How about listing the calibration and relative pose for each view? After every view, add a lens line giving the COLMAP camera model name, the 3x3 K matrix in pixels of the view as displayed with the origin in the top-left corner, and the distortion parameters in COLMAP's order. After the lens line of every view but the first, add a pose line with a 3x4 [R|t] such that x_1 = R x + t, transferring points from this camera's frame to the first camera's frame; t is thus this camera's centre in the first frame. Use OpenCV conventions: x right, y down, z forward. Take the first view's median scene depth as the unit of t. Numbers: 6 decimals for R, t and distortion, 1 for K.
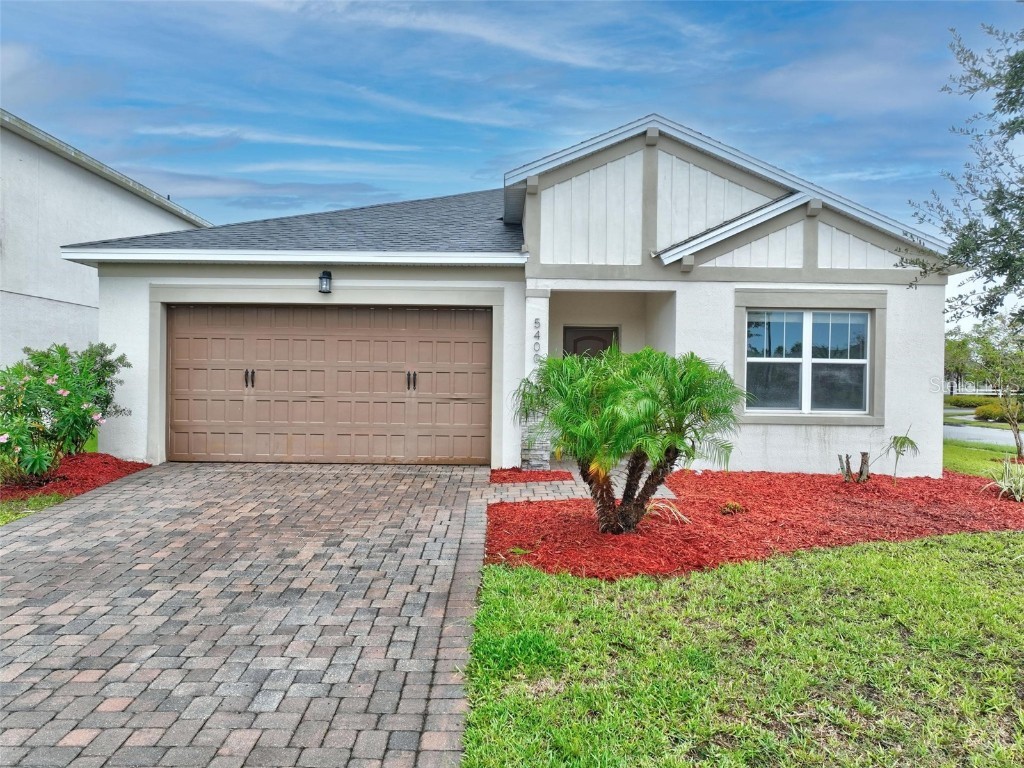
lens RADIAL K [[716.4, 0, 512.0], [0, 716.4, 384.0], [0, 0, 1]] dist [0.005038, 0.008830]
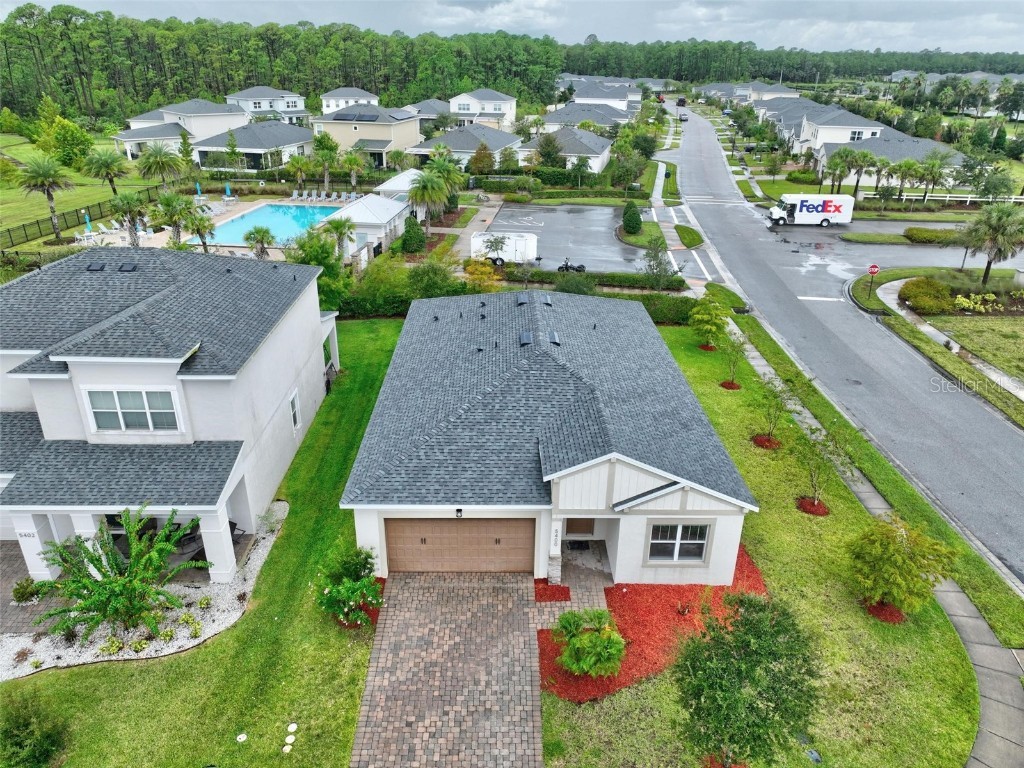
lens RADIAL K [[716.4, 0, 512.0], [0, 716.4, 384.0], [0, 0, 1]] dist [0.005038, 0.008830]
pose [[0.999999, -0.000884, -0.000585, -0.099635], [0.001046, 0.911854, 0.410514, -1.396718], [0.000170, -0.410514, 0.911854, -0.822166]]
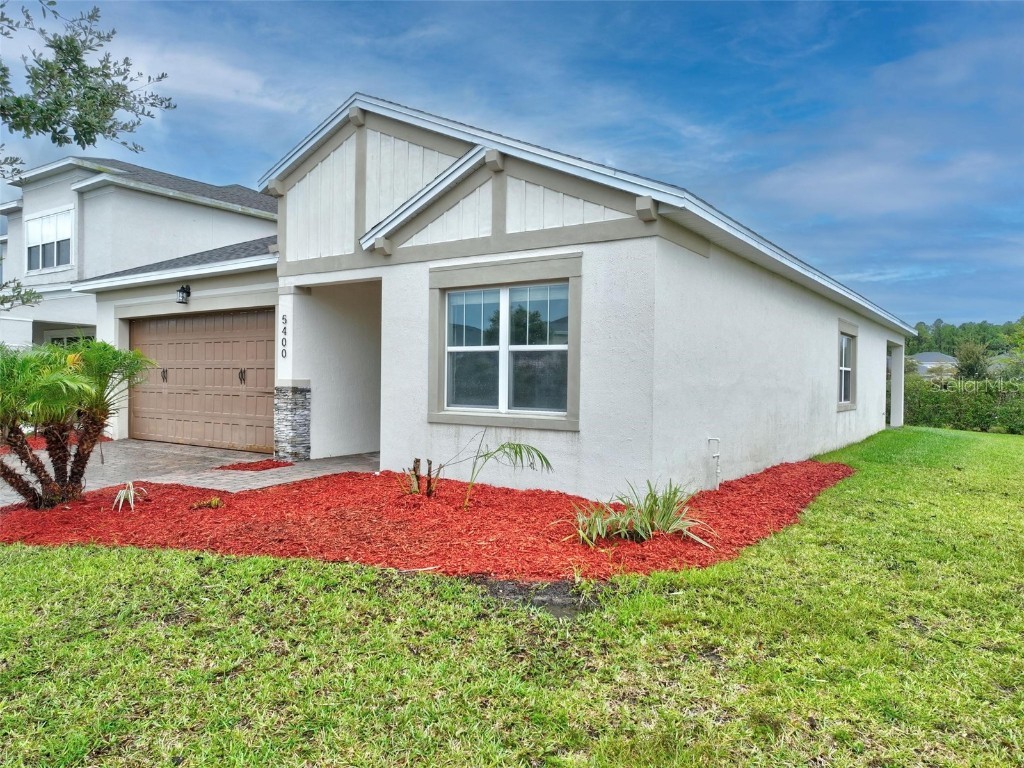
lens RADIAL K [[716.4, 0, 512.0], [0, 716.4, 384.0], [0, 0, 1]] dist [0.005038, 0.008830]
pose [[0.812719, 0.000711, -0.582655, 0.902965], [-0.007147, 0.999936, -0.008749, 0.015156], [0.582611, 0.011275, 0.812673, 0.347745]]
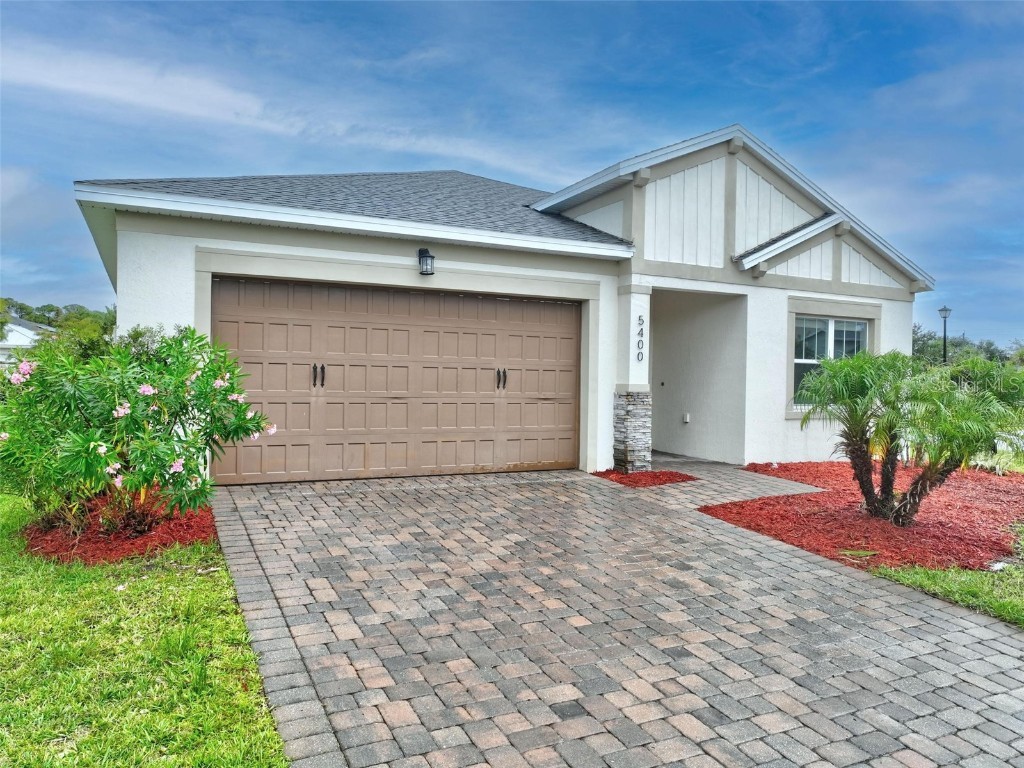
lens RADIAL K [[716.4, 0, 512.0], [0, 716.4, 384.0], [0, 0, 1]] dist [0.005038, 0.008830]
pose [[0.899869, -0.000099, 0.436161, -0.544419], [-0.003215, 0.999971, 0.006859, -0.004499], [-0.436149, -0.007574, 0.899843, 0.198549]]
